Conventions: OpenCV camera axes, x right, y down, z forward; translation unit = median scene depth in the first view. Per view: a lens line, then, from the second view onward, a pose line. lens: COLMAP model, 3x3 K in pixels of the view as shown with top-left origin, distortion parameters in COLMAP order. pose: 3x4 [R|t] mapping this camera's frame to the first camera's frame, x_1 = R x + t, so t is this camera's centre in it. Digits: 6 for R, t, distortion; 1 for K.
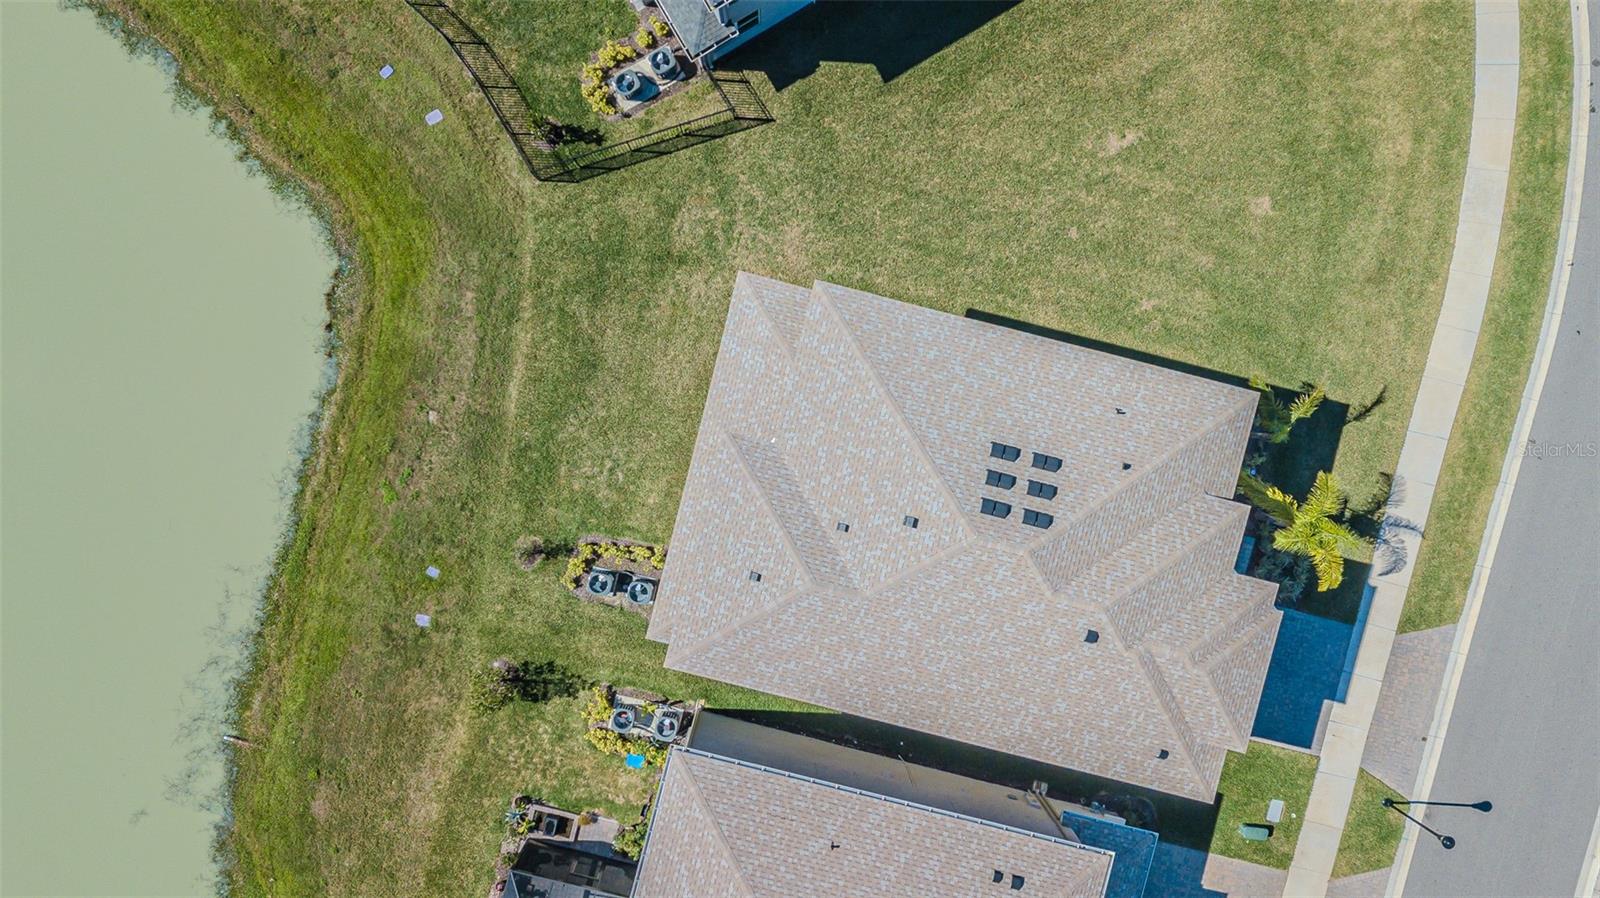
lens RADIAL K [[1217.7, 0, 797.3], [0, 1217.7, 444.7], [0, 0, 1]] dist [0.024209, 0.005132]
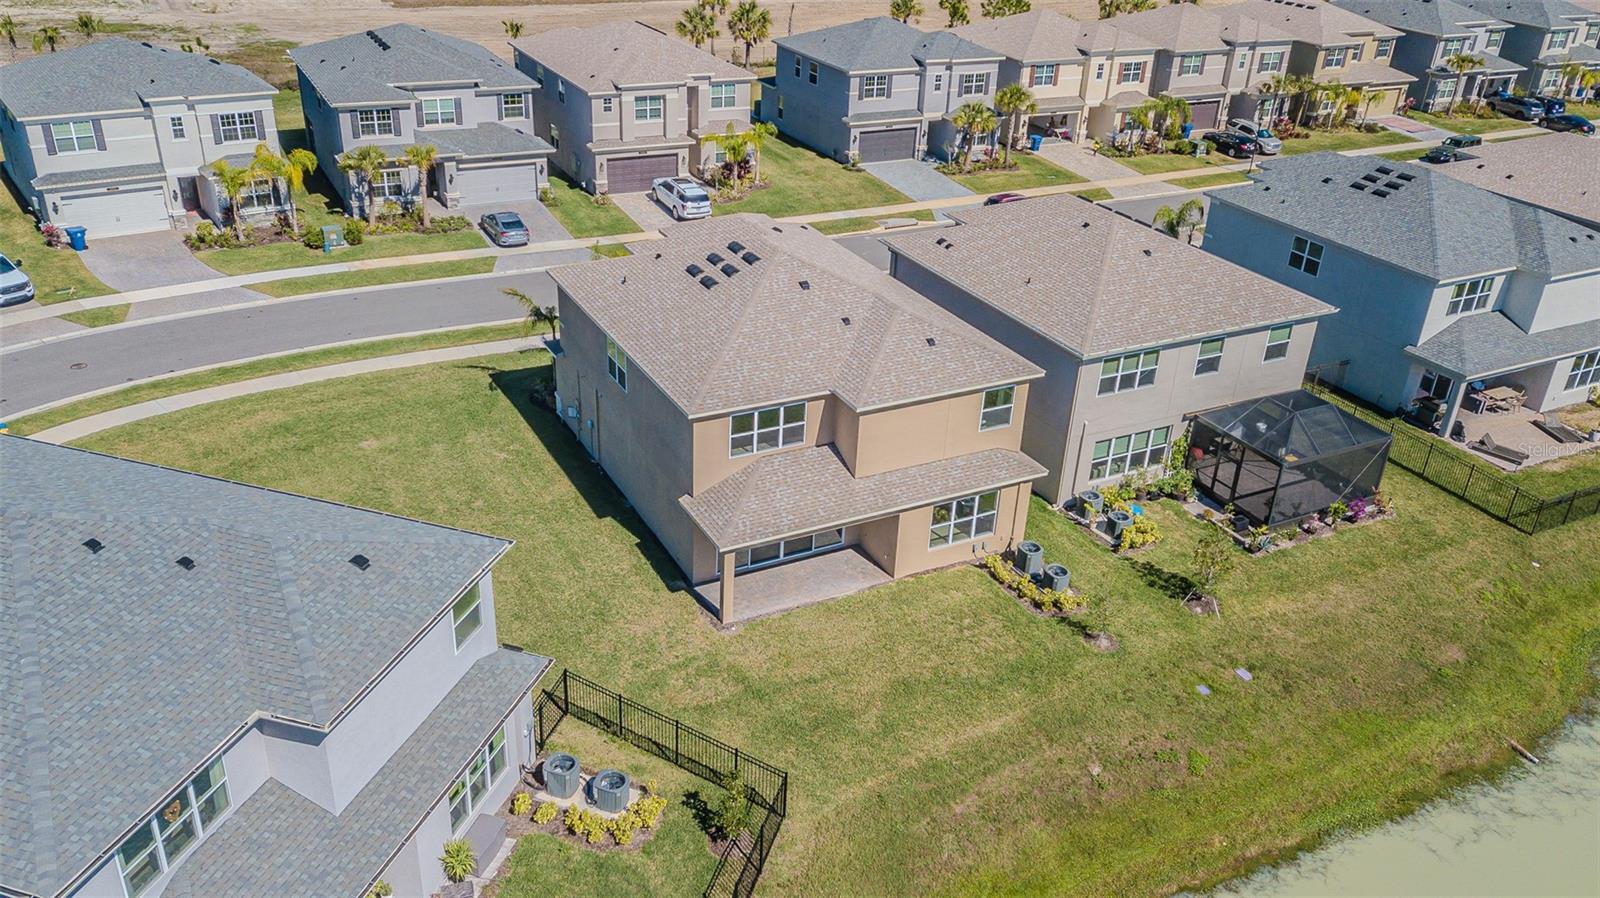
lens RADIAL K [[1217.7, 0, 797.3], [0, 1217.7, 444.7], [0, 0, 1]] dist [0.024209, 0.005132]
pose [[-0.668933, -0.406833, 0.622106, -0.571320], [0.742434, -0.324751, 0.585943, -0.557676], [-0.036351, 0.853829, 0.519283, 0.410711]]
